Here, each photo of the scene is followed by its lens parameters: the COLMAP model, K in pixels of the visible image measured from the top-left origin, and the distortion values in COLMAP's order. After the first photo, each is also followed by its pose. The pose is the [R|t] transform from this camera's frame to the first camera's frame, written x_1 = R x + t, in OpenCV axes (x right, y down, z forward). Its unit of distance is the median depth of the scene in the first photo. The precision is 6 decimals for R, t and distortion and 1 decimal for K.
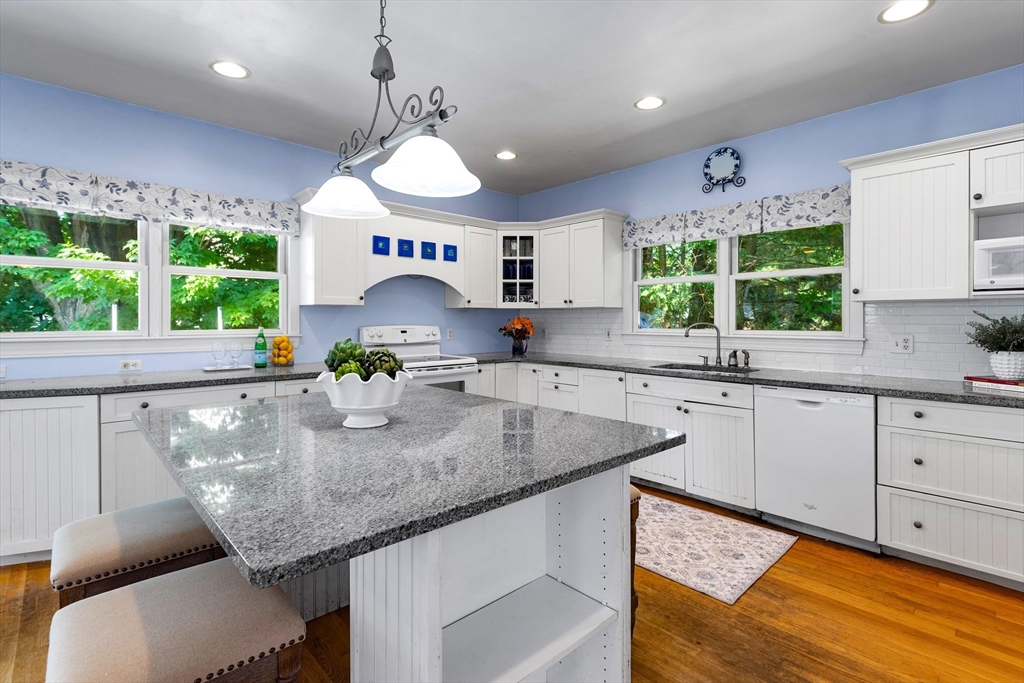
lens RADIAL K [[480.8, 0, 514.2], [0, 480.8, 322.3], [0, 0, 1]] dist [0.001783, 0.000268]
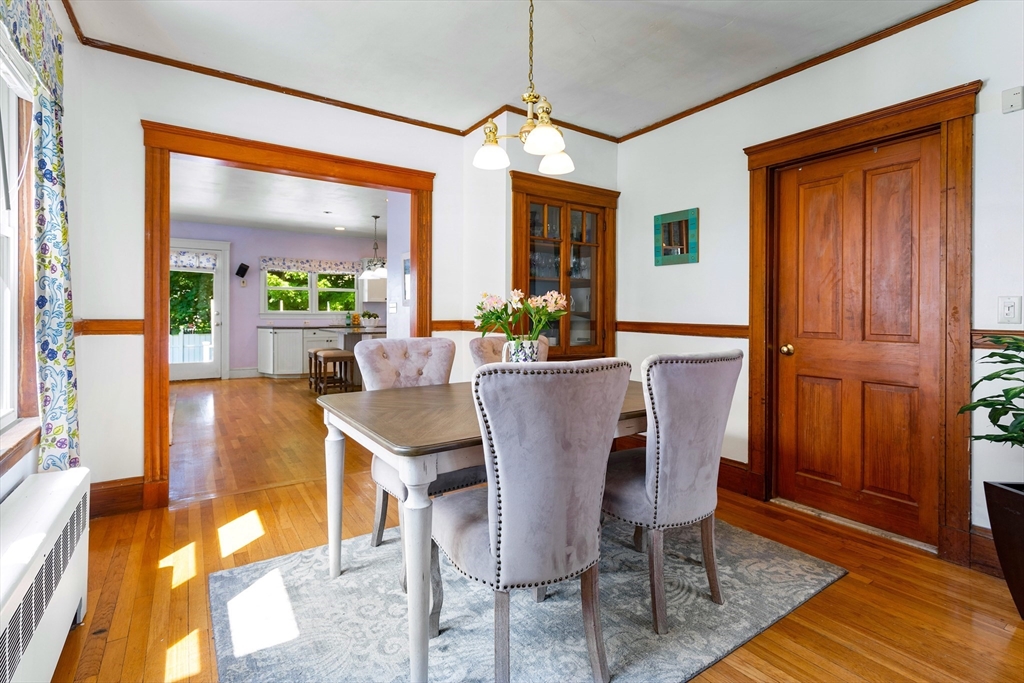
lens RADIAL K [[486.1, 0, 514.5], [0, 486.1, 314.5], [0, 0, 1]] dist [0.006250, 0.000110]
pose [[0.987775, 0.005445, -0.155791, 0.780377], [-0.005448, 0.999985, 0.000409, 0.027480], [0.155791, 0.000445, 0.987790, -1.477384]]
